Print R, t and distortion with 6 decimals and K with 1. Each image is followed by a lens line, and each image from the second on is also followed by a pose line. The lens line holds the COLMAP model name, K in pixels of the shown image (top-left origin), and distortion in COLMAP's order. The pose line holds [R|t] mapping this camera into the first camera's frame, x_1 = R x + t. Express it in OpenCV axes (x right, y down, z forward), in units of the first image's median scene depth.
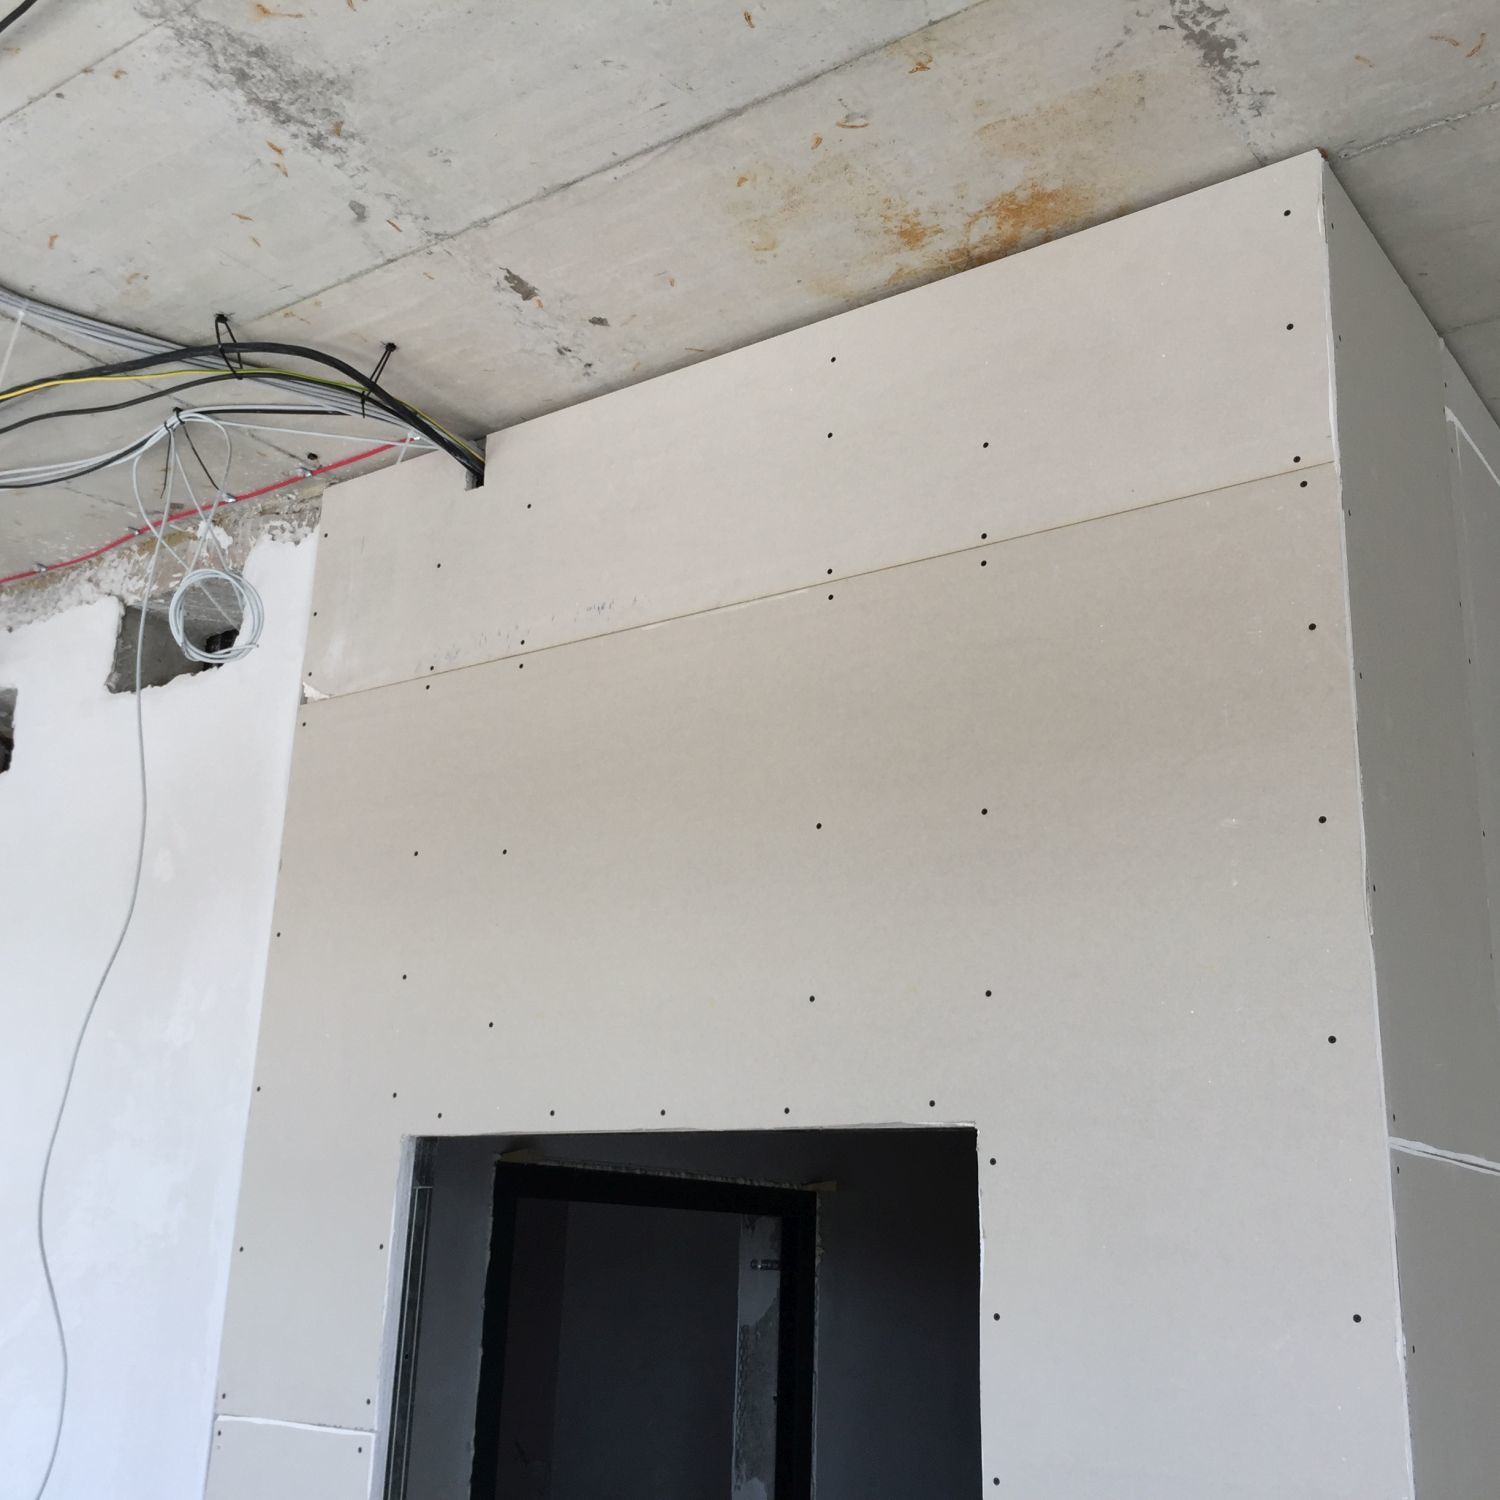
lens RADIAL K [[1722.2, 0, 750.0], [0, 1722.2, 750.0], [0, 0, 1]] dist [0.113458, -0.154186]
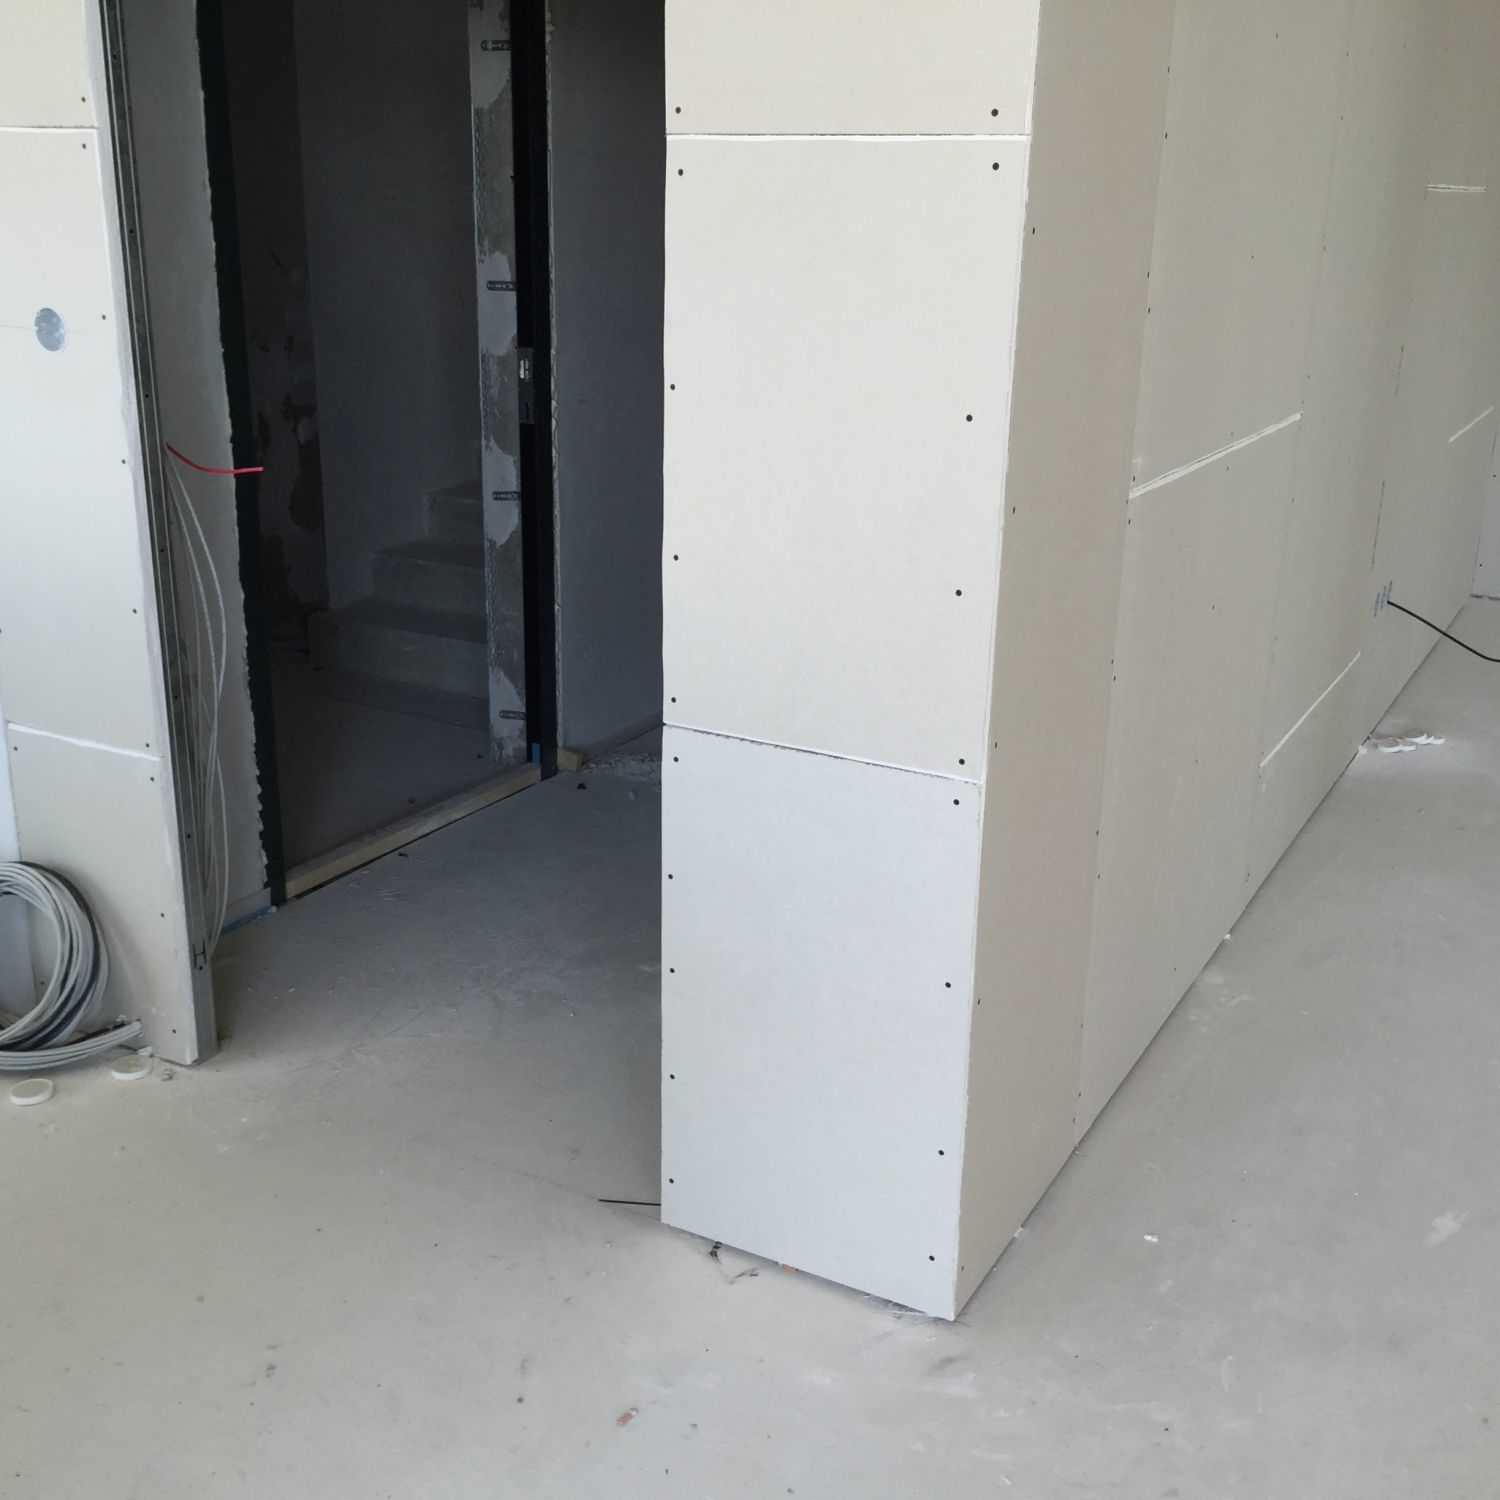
lens RADIAL K [[1722.2, 0, 750.0], [0, 1722.2, 750.0], [0, 0, 1]] dist [0.113458, -0.154186]
pose [[0.992301, -0.047852, 0.114234, 0.025280], [-0.024922, 0.826334, 0.562628, 0.082776], [-0.121318, -0.561143, 0.818780, -0.075359]]
